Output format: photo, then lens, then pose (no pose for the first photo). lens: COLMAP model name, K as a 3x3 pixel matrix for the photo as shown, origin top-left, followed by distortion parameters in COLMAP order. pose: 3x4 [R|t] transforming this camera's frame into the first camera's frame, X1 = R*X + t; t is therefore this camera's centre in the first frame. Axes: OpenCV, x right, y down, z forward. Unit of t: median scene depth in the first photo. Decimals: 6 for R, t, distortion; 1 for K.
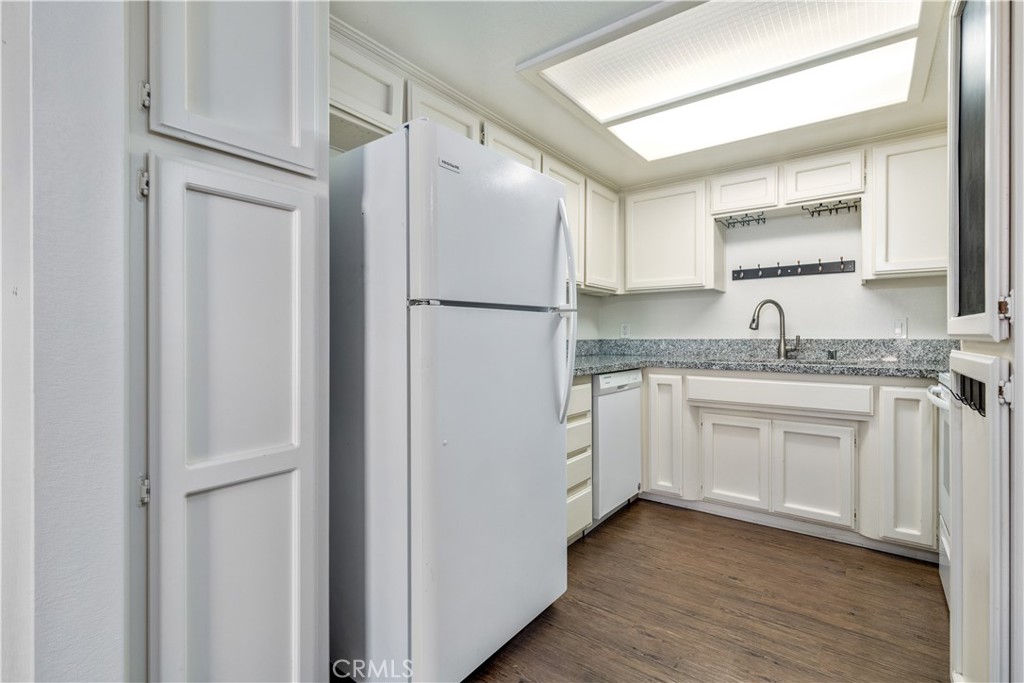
lens RADIAL K [[465.9, 0, 513.2], [0, 465.9, 335.8], [0, 0, 1]] dist [-0.001318, -0.000471]
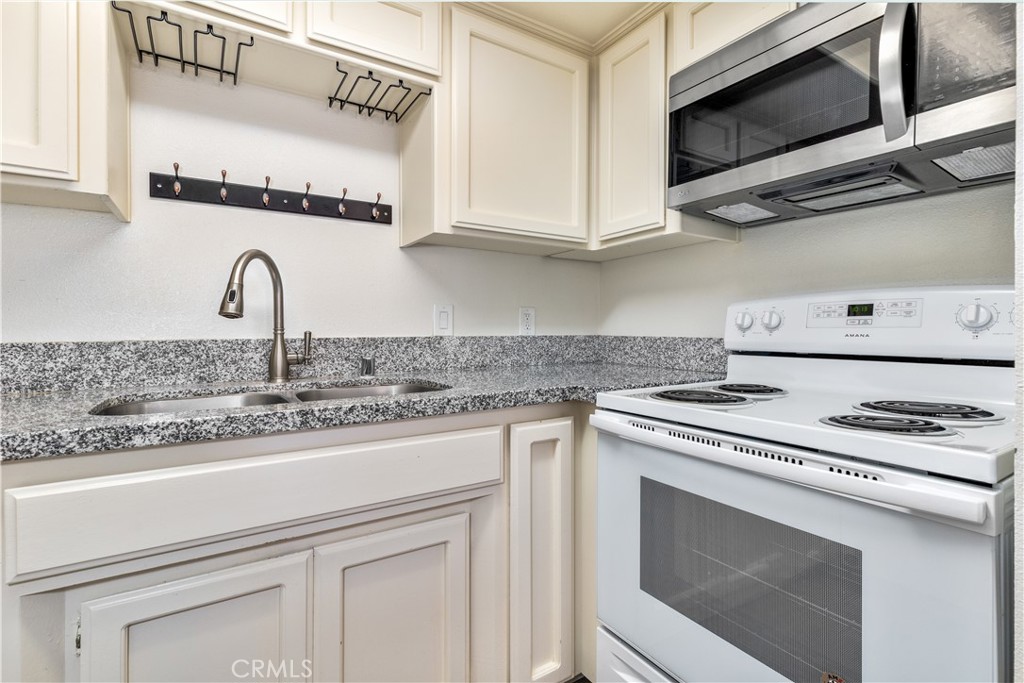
lens RADIAL K [[465.9, 0, 514.9], [0, 465.9, 328.1], [0, 0, 1]] dist [-0.001318, -0.000471]
pose [[0.338645, 0.003645, 0.940907, 0.229388], [0.004900, 0.999972, -0.005638, -0.000310], [-0.940901, 0.006520, 0.338618, 0.659718]]
